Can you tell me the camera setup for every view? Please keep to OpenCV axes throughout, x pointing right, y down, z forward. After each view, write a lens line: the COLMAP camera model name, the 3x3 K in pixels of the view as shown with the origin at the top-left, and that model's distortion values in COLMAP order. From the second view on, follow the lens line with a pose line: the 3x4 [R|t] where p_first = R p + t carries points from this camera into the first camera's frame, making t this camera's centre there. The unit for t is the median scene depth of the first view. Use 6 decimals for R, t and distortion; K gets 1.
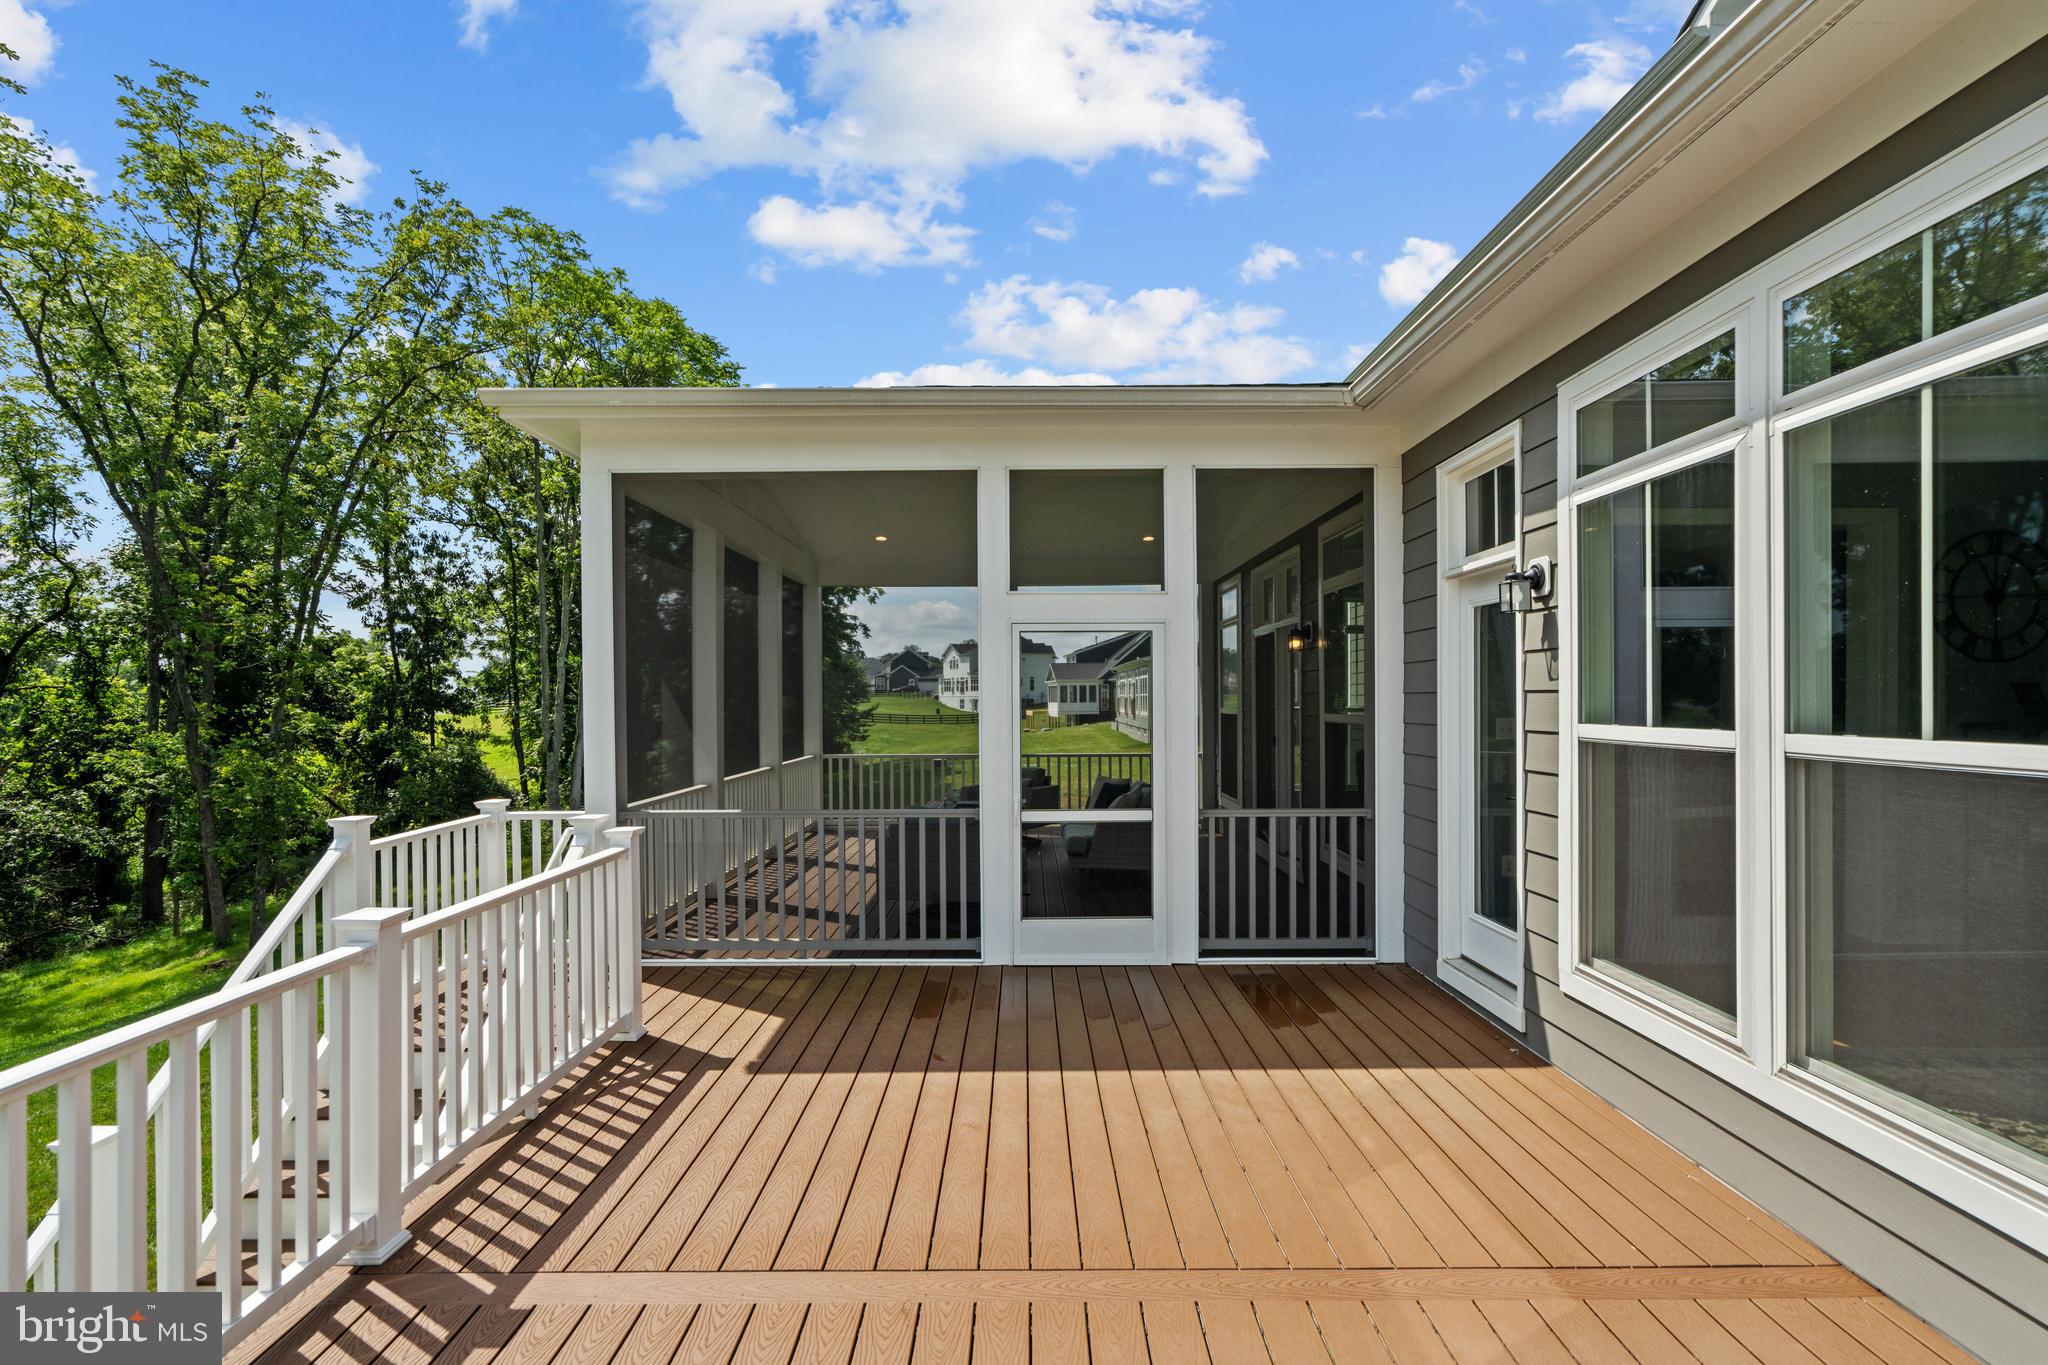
lens RADIAL K [[938.2, 0, 1021.5], [0, 938.2, 687.9], [0, 0, 1]] dist [-0.003799, 0.004882]
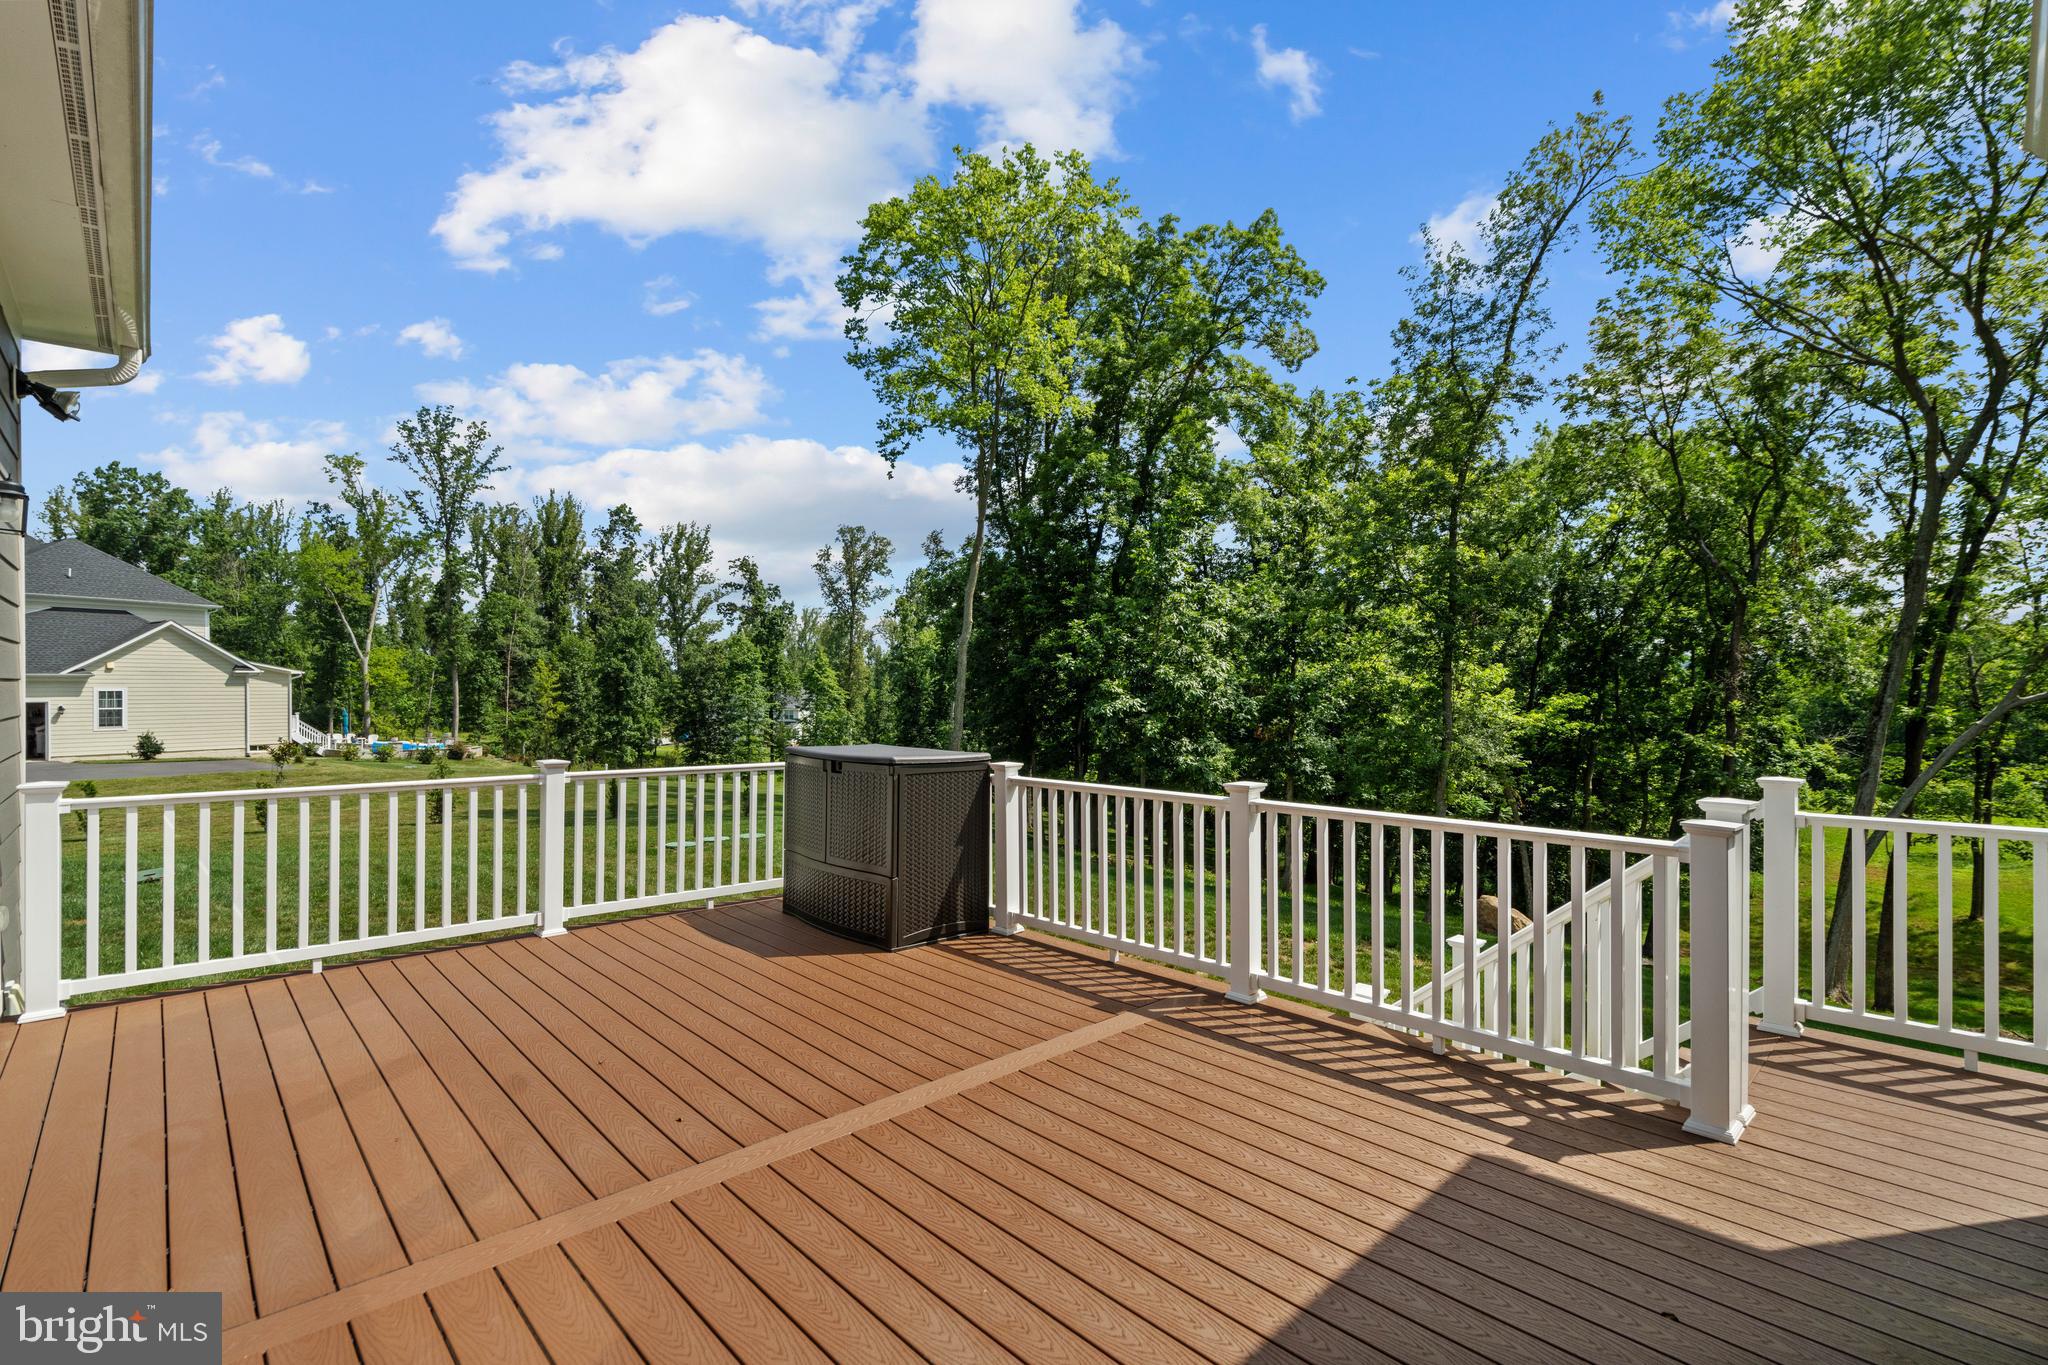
lens RADIAL K [[938.2, 0, 1021.5], [0, 938.2, 687.9], [0, 0, 1]] dist [-0.003799, 0.004882]
pose [[-0.716633, 0.008114, -0.697404, 0.043570], [0.008454, 0.999960, 0.002948, 0.004769], [0.697400, -0.003783, -0.716673, 0.121333]]
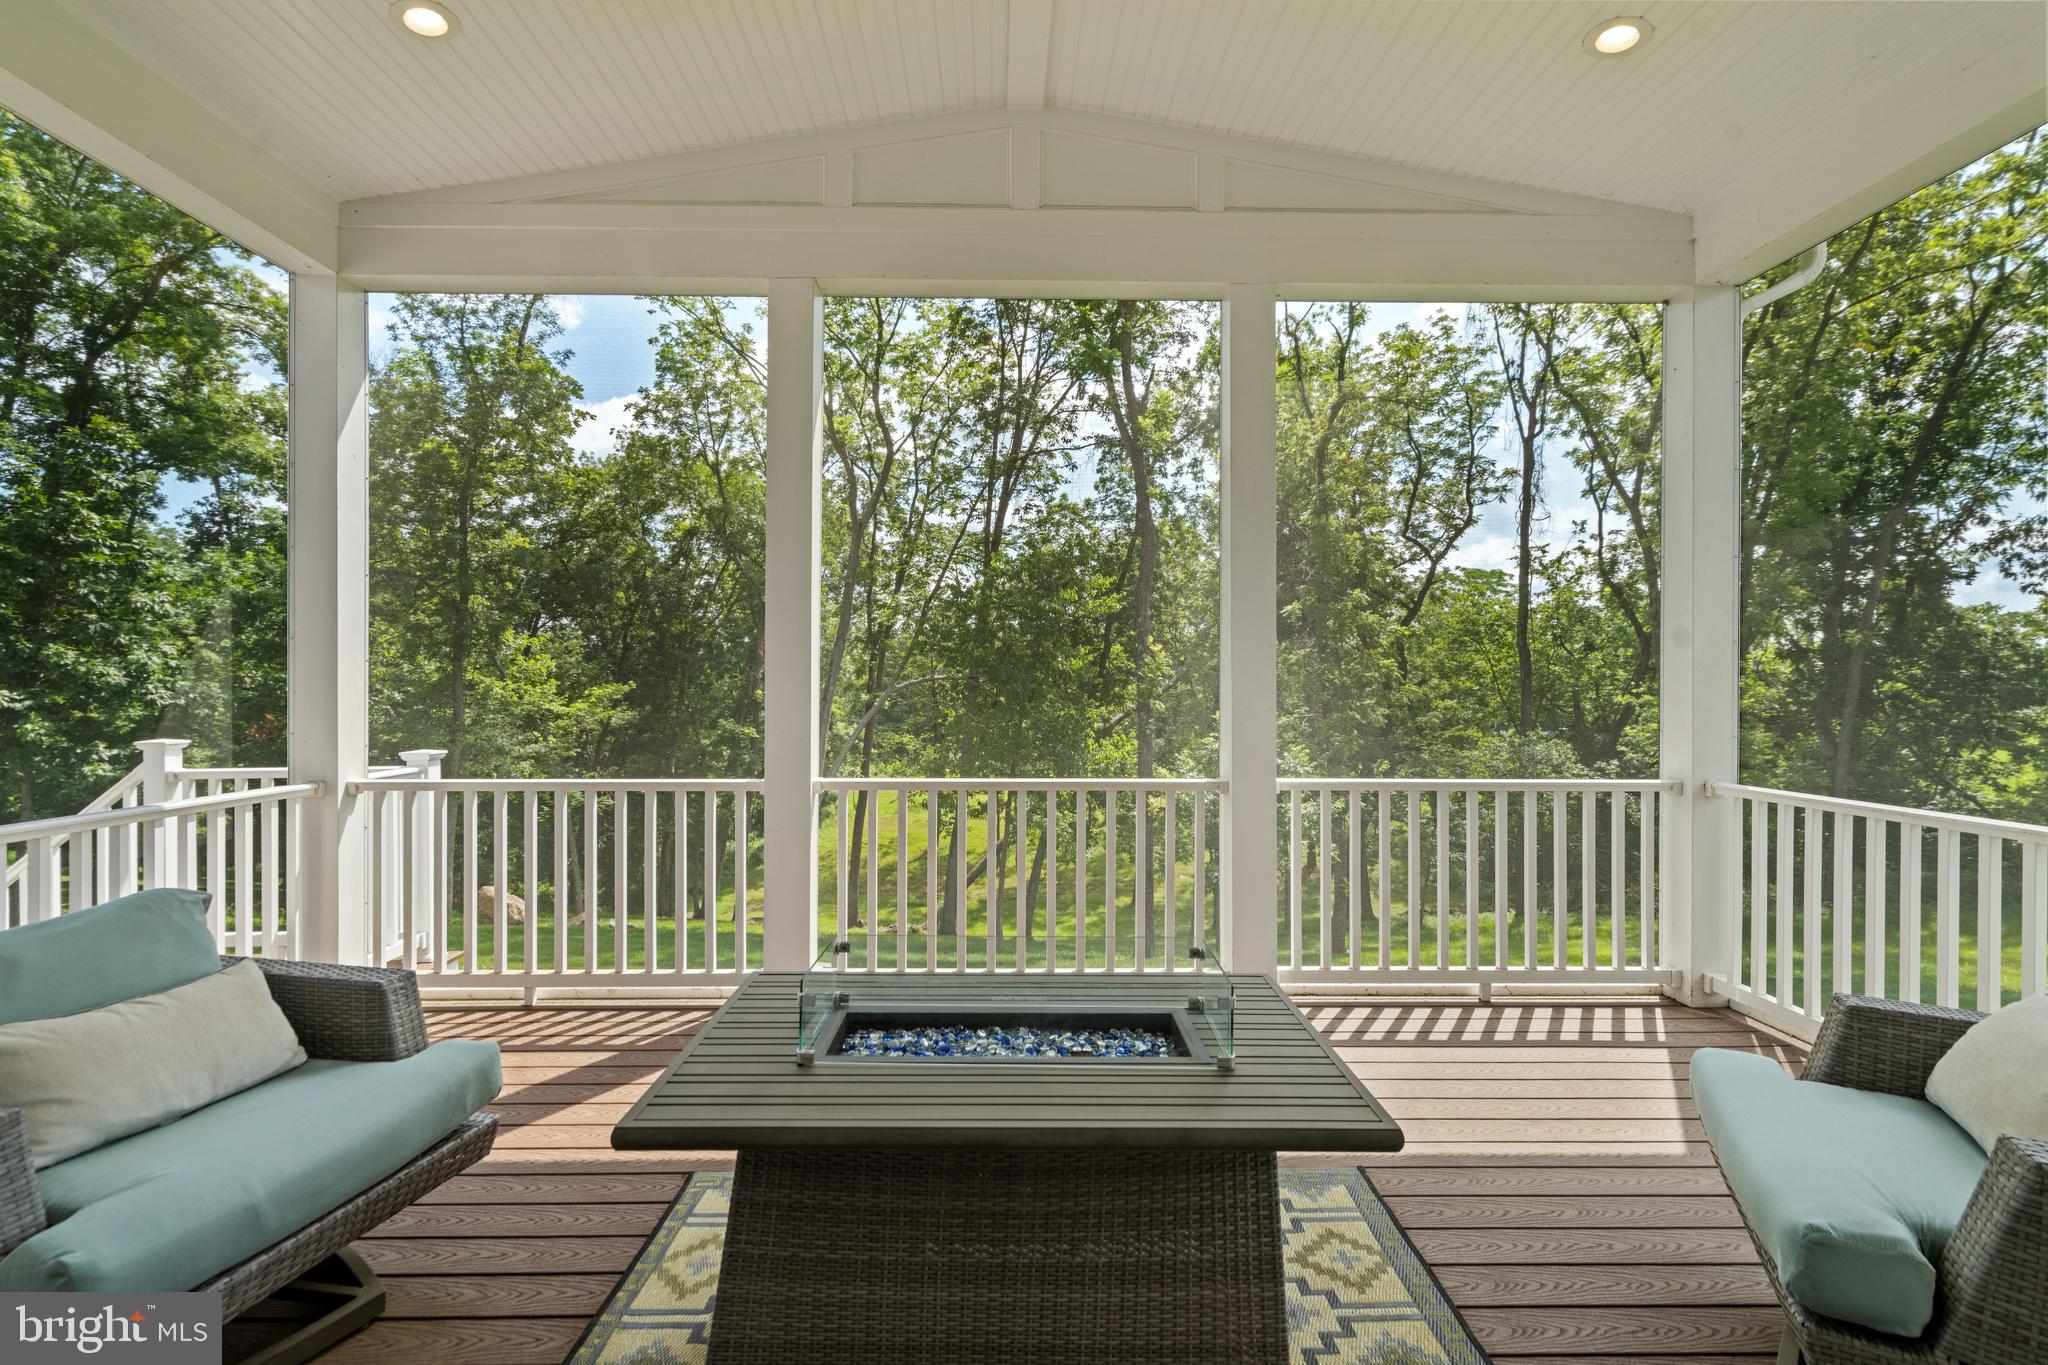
lens RADIAL K [[965.7, 0, 1011.5], [0, 965.7, 679.3], [0, 0, 1]] dist [-0.002553, 0.006658]
pose [[0.029232, 0.006376, -0.999552, 0.037293], [0.003583, 0.999973, 0.006484, 0.007050], [0.999566, -0.003771, 0.029209, 0.198843]]
